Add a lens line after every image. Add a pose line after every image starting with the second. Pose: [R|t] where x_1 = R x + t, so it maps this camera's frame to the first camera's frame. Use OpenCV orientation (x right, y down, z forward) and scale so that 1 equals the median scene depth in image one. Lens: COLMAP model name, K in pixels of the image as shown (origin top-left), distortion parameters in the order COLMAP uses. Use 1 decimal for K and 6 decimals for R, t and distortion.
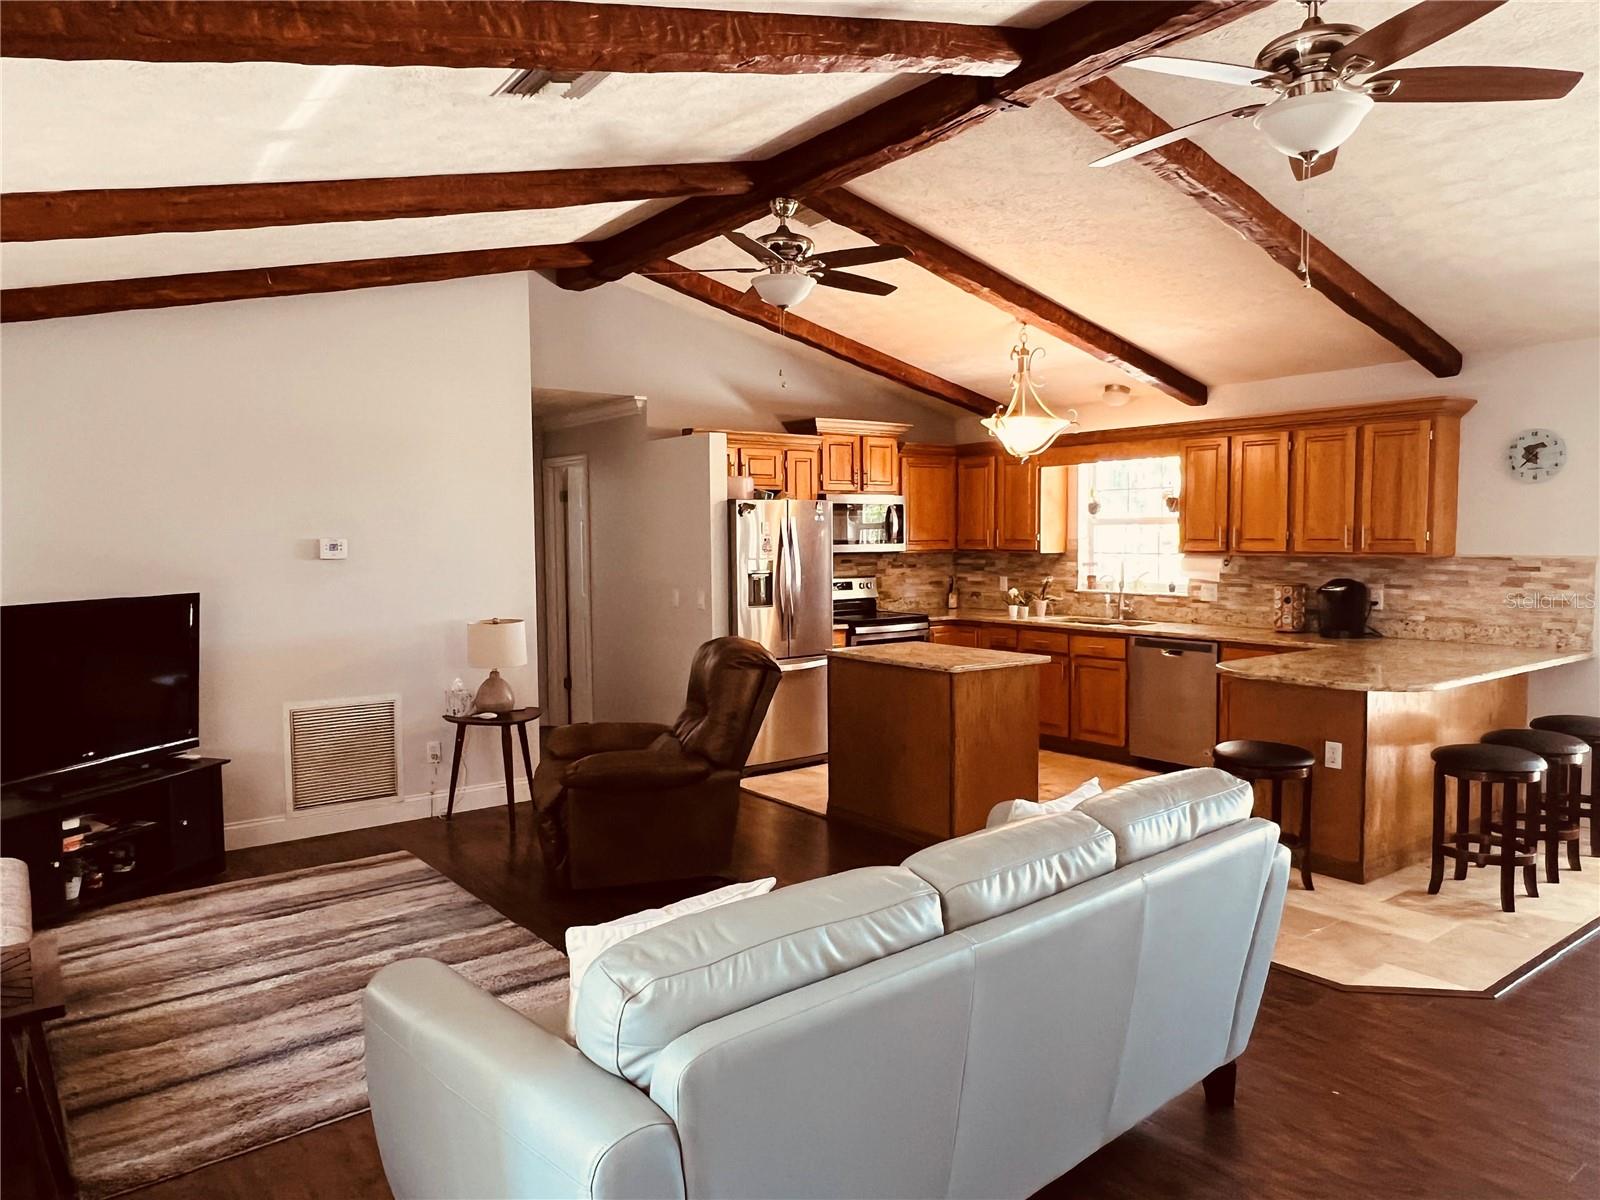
lens RADIAL K [[1064.0, 0, 798.3], [0, 1064.0, 601.0], [0, 0, 1]] dist [0.000875, -0.003004]
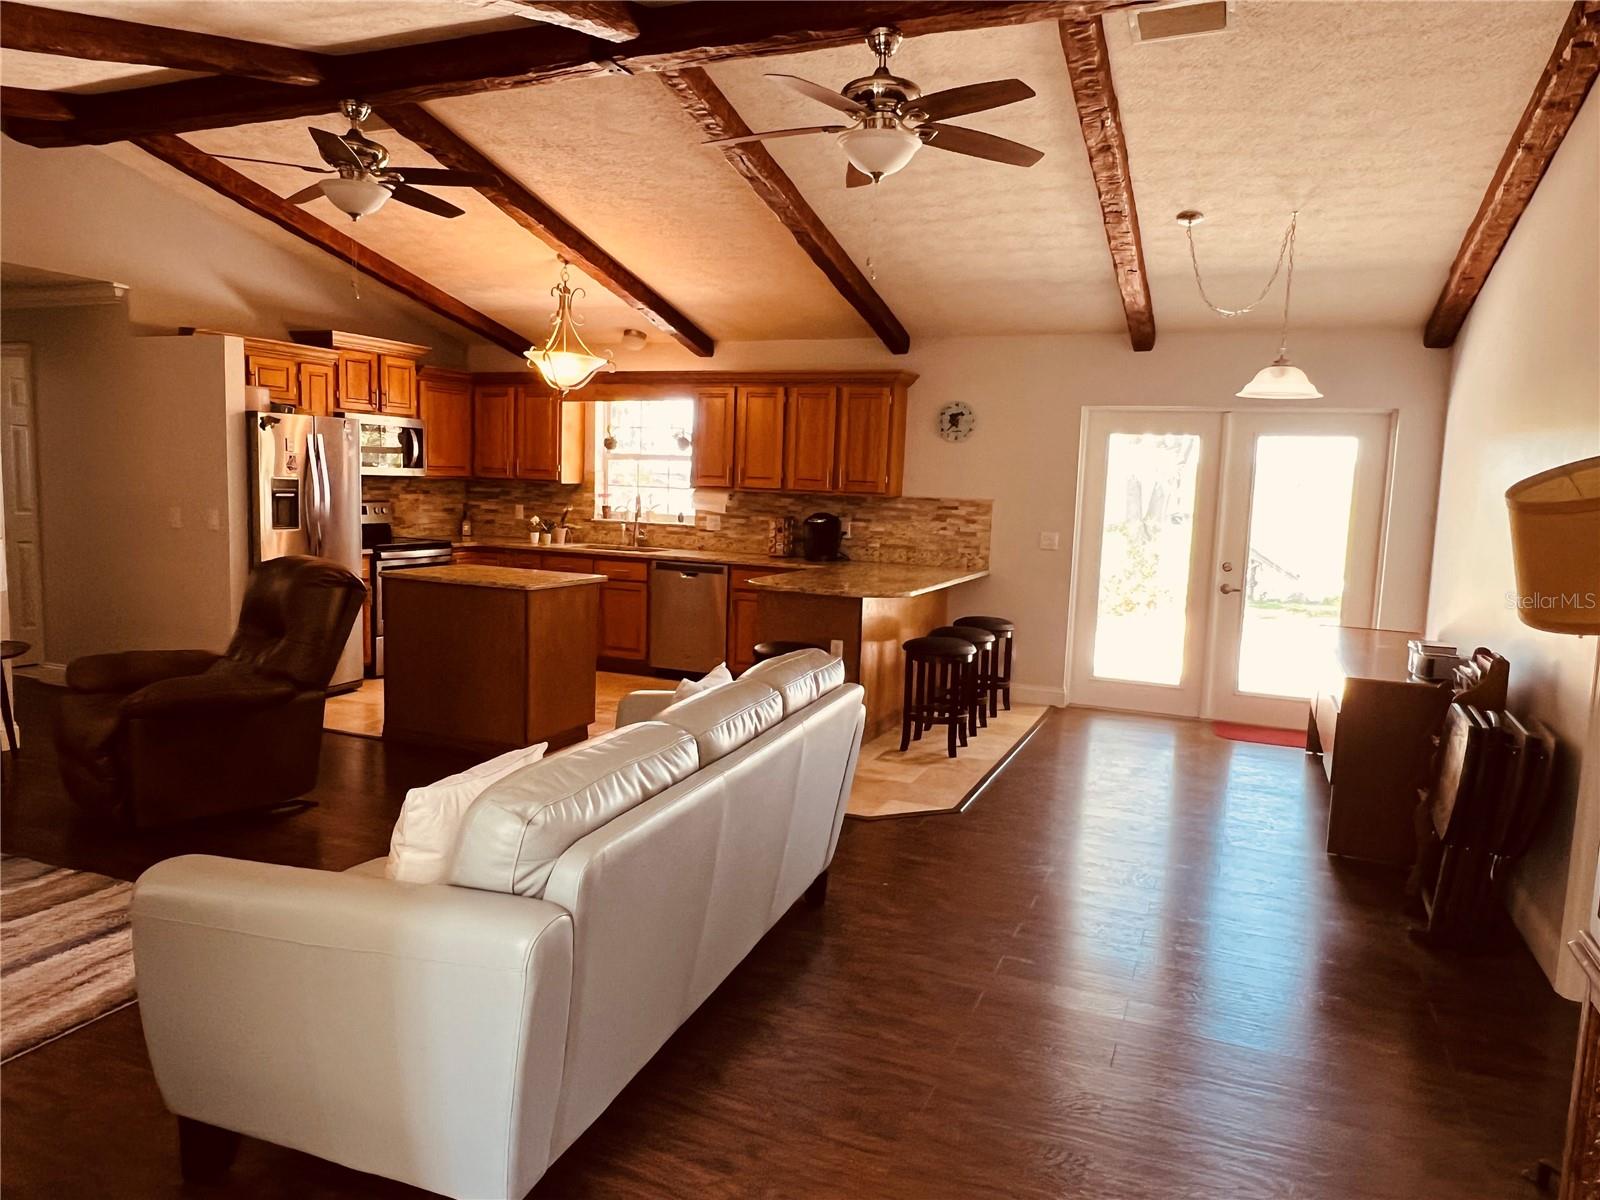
lens RADIAL K [[1064.0, 0, 800.5], [0, 1064.0, 600.3], [0, 0, 1]] dist [0.000875, -0.003004]
pose [[0.865656, -0.017340, 0.500339, -0.126334], [-0.011850, 0.998410, 0.055103, 0.012915], [-0.500500, -0.053629, 0.864074, -0.048325]]
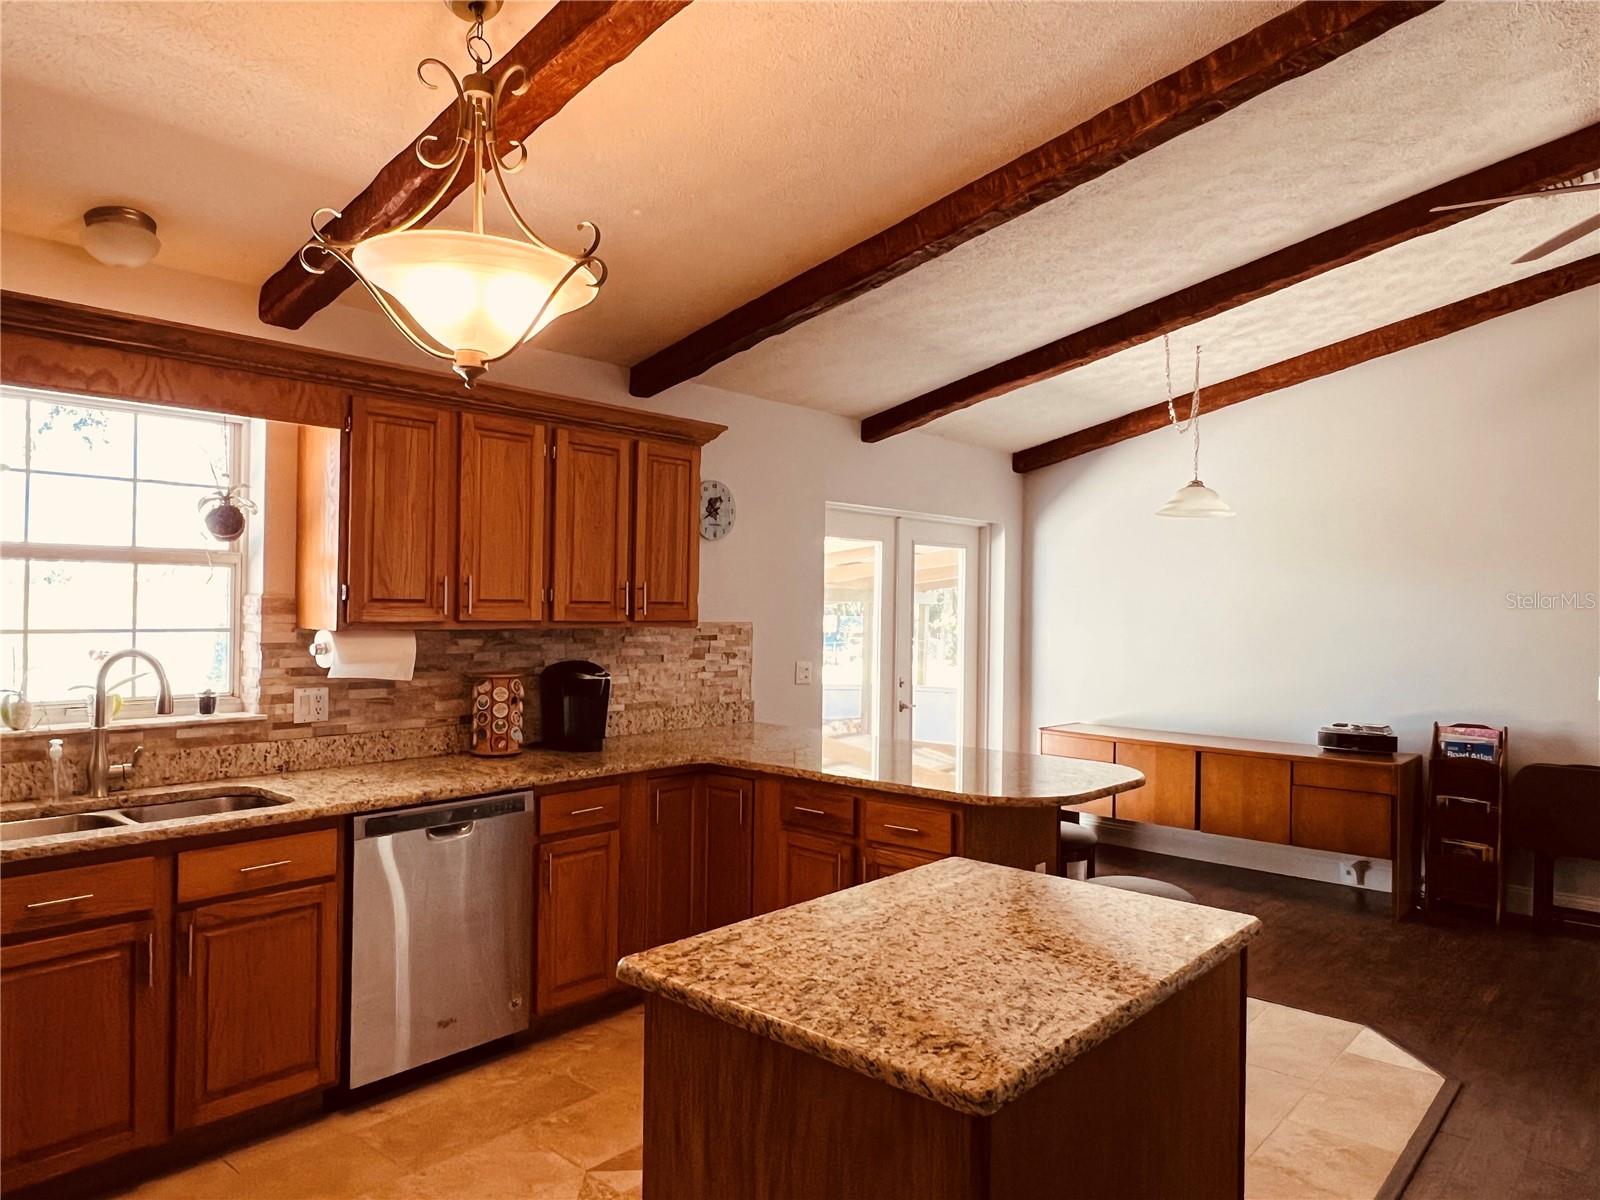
lens RADIAL K [[1064.0, 0, 789.3], [0, 1064.0, 599.7], [0, 0, 1]] dist [0.000875, -0.003004]
pose [[-0.198574, 0.008444, 0.980050, -0.176322], [0.050030, 0.998747, 0.001532, -0.055387], [-0.978808, 0.049336, -0.198748, 1.032010]]
